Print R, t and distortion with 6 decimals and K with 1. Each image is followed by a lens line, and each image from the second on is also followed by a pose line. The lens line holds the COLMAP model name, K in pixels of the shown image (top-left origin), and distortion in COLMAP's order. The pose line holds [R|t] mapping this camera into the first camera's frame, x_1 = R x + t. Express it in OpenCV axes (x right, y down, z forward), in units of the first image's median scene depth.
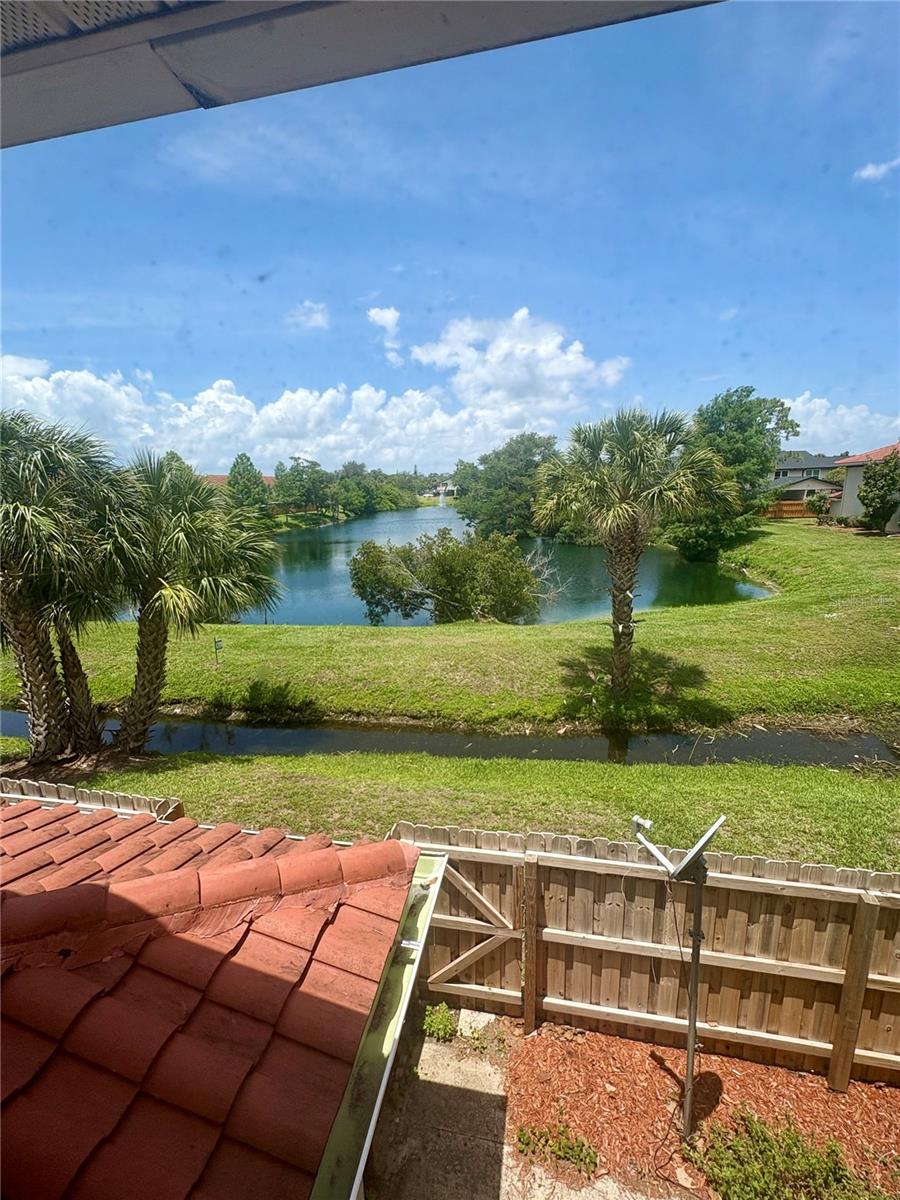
lens RADIAL K [[483.3, 0, 453.7], [0, 483.3, 607.2], [0, 0, 1]] dist [0.000918, -0.000222]
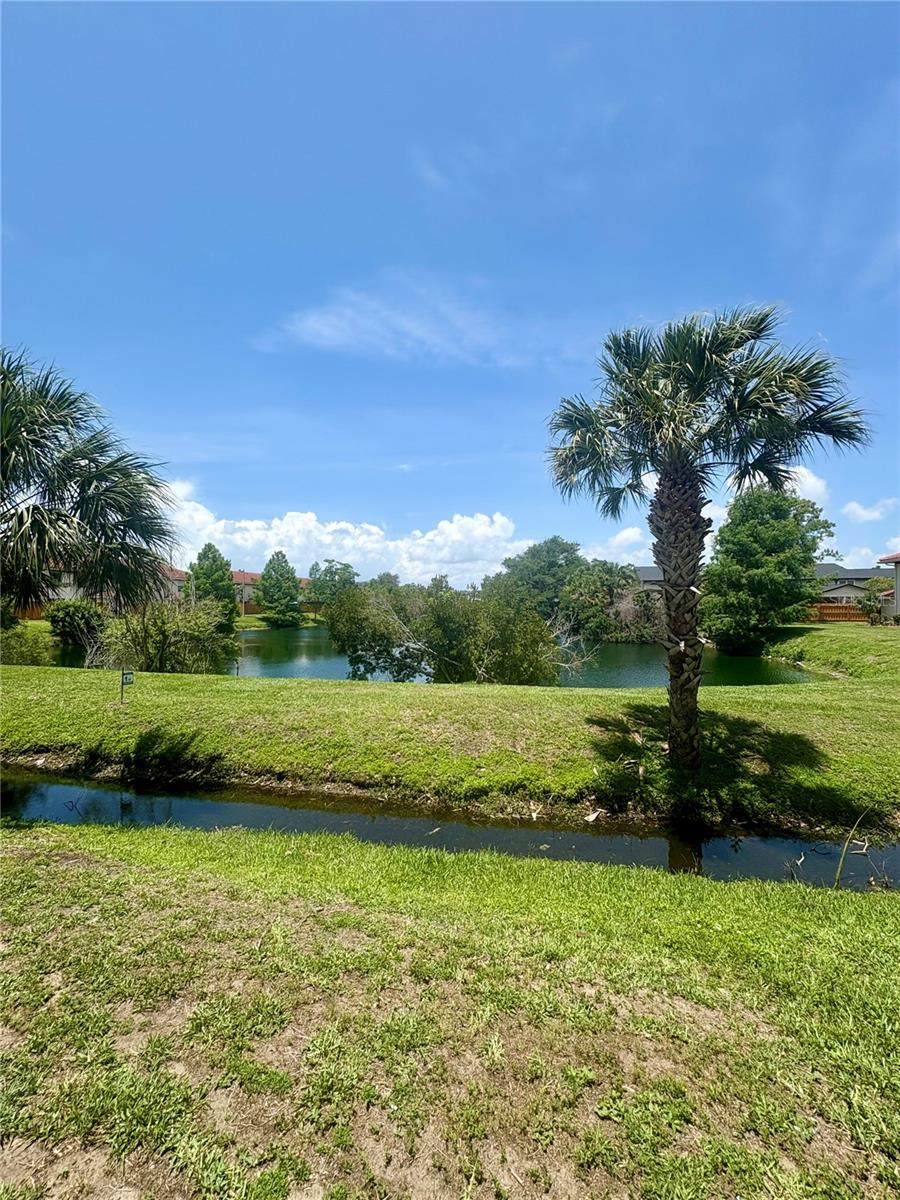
lens RADIAL K [[483.3, 0, 446.3], [0, 483.3, 599.8], [0, 0, 1]] dist [0.000918, -0.000222]
pose [[0.997364, 0.029076, -0.066479, 0.064873], [-0.043191, 0.974104, -0.221938, 0.116023], [0.058305, 0.224224, 0.972792, 0.295356]]
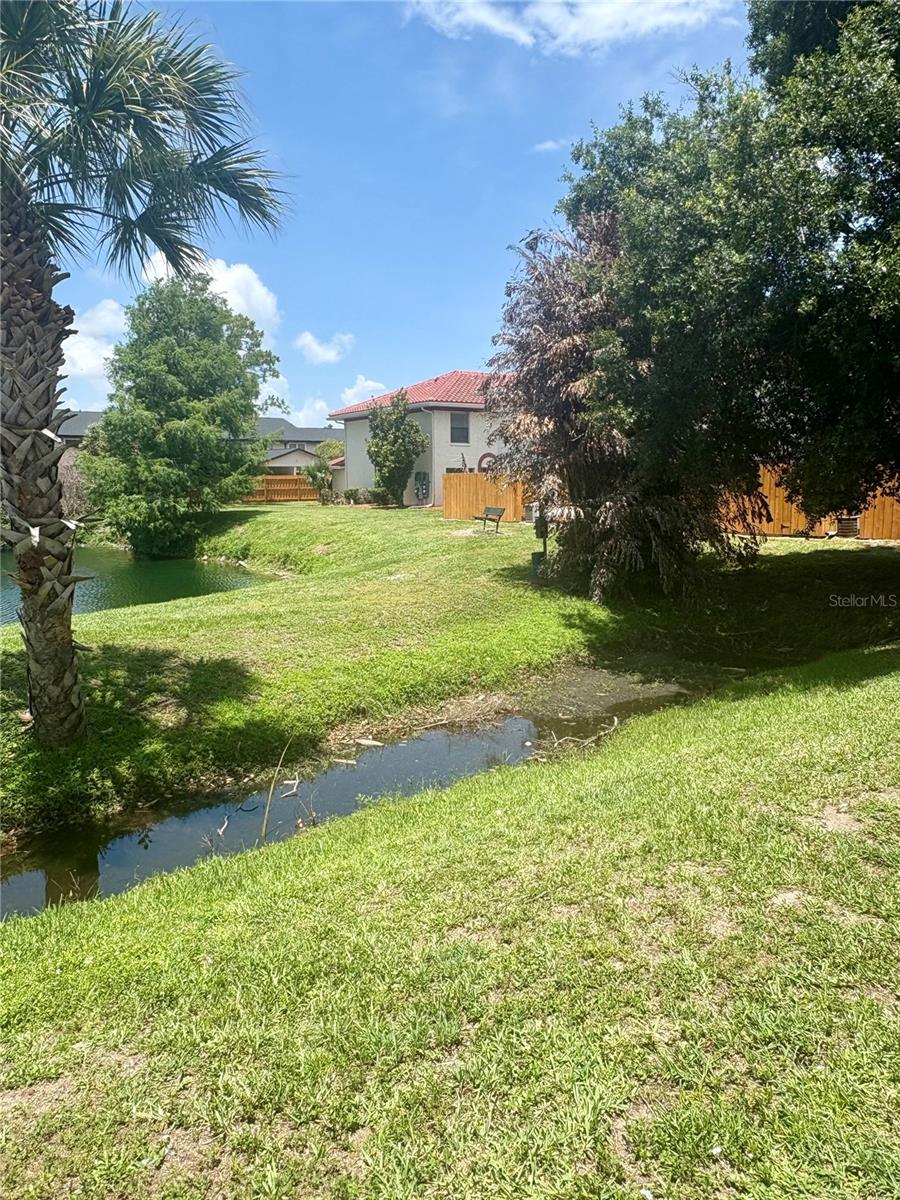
lens RADIAL K [[854.4, 0, 455.7], [0, 854.4, 608.5], [0, 0, 1]] dist [0.001088, 0.001248]
pose [[0.693070, -0.085551, 0.715775, 0.087092], [0.142369, 0.989620, -0.019571, 0.128047], [-0.706671, 0.115468, 0.698056, 0.290884]]
